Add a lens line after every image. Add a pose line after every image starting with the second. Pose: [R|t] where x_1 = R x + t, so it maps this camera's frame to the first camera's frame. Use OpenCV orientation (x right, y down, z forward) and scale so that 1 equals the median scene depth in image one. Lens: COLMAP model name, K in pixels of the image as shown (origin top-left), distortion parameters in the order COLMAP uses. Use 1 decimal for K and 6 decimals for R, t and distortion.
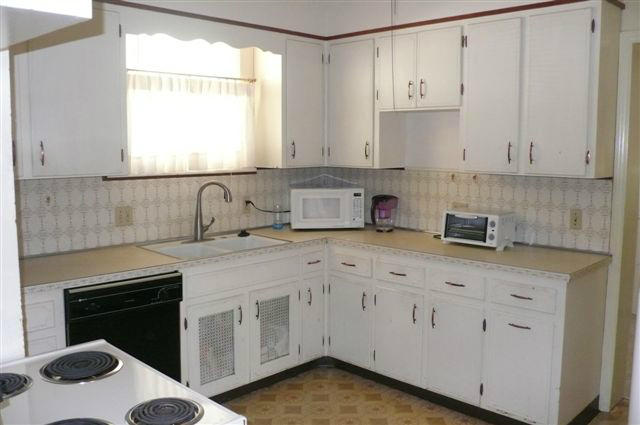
lens RADIAL K [[577.3, 0, 320.0], [0, 577.3, 212.5], [0, 0, 1]] dist [-0.120252, 0.064312]
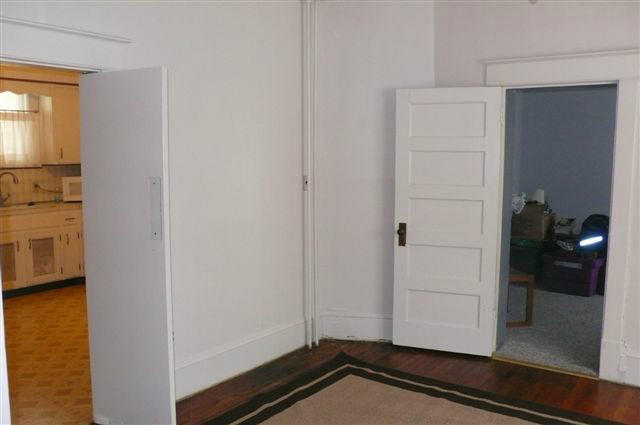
lens RADIAL K [[577.3, 0, 320.0], [0, 577.3, 212.5], [0, 0, 1]] dist [-0.120252, 0.064312]
pose [[0.988786, -0.016015, 0.148480, 0.508619], [0.018124, 0.999753, -0.012859, 0.109749], [-0.148237, 0.015406, 0.988832, -0.819741]]
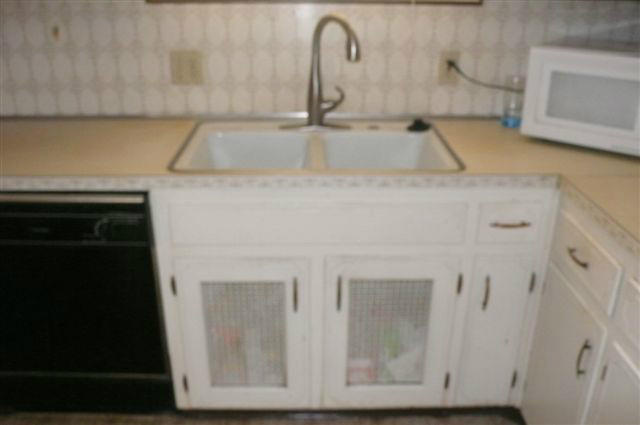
lens RADIAL K [[577.3, 0, 320.0], [0, 577.3, 212.5], [0, 0, 1]] dist [-0.120252, 0.064312]
pose [[0.713323, 0.280954, -0.642055, 0.172845], [-0.086601, 0.944443, 0.317061, -0.049794], [0.695464, -0.170565, 0.698024, 0.648064]]
